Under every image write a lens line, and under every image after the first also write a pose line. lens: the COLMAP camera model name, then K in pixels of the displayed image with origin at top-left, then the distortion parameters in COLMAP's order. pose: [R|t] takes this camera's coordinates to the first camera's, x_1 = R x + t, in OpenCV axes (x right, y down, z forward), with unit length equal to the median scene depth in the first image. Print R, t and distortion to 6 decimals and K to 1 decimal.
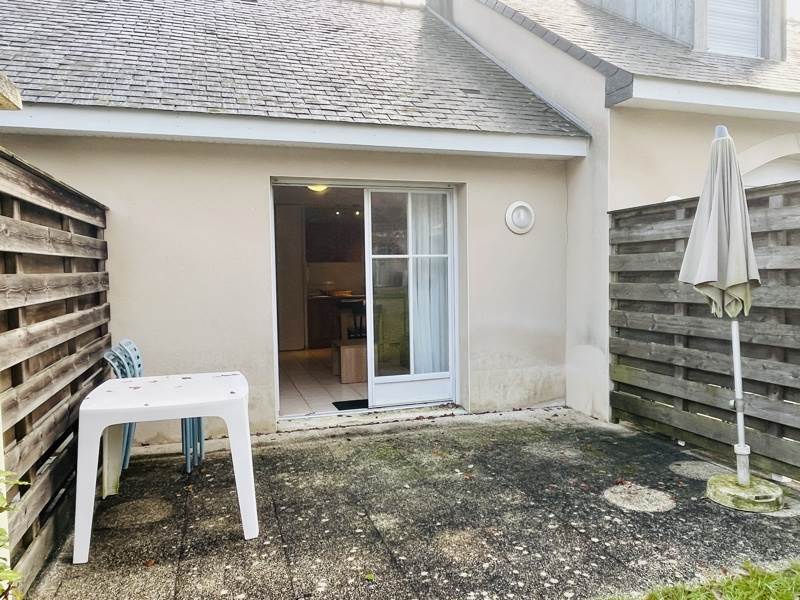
lens RADIAL K [[576.6, 0, 400.0], [0, 576.6, 300.0], [0, 0, 1]] dist [-0.001174, 0.000195]
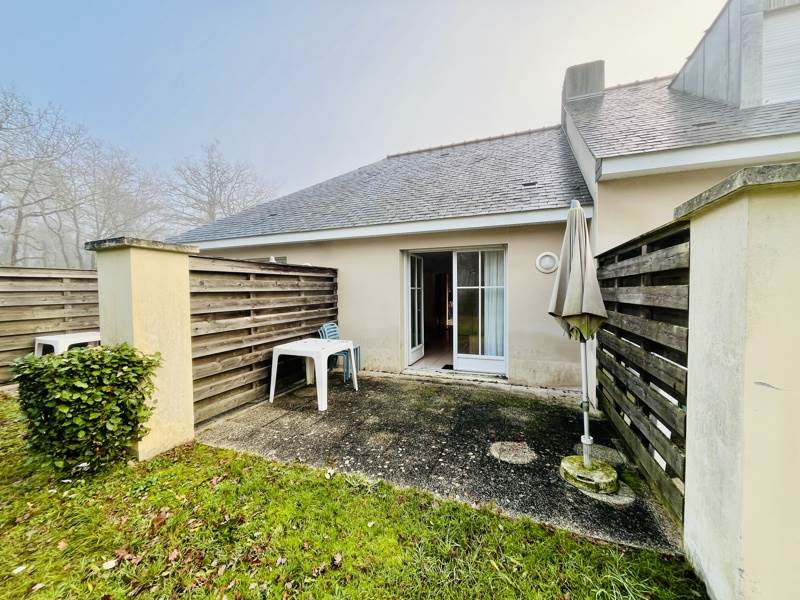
lens RADIAL K [[321.6, 0, 400.0], [0, 321.6, 300.0], [0, 0, 1]] dist [-0.002410, -0.000138]
pose [[0.774352, 0.028554, -0.632111, 0.561652], [-0.036085, 0.999348, 0.000938, -0.037801], [0.631726, 0.022084, 0.774877, 0.115388]]
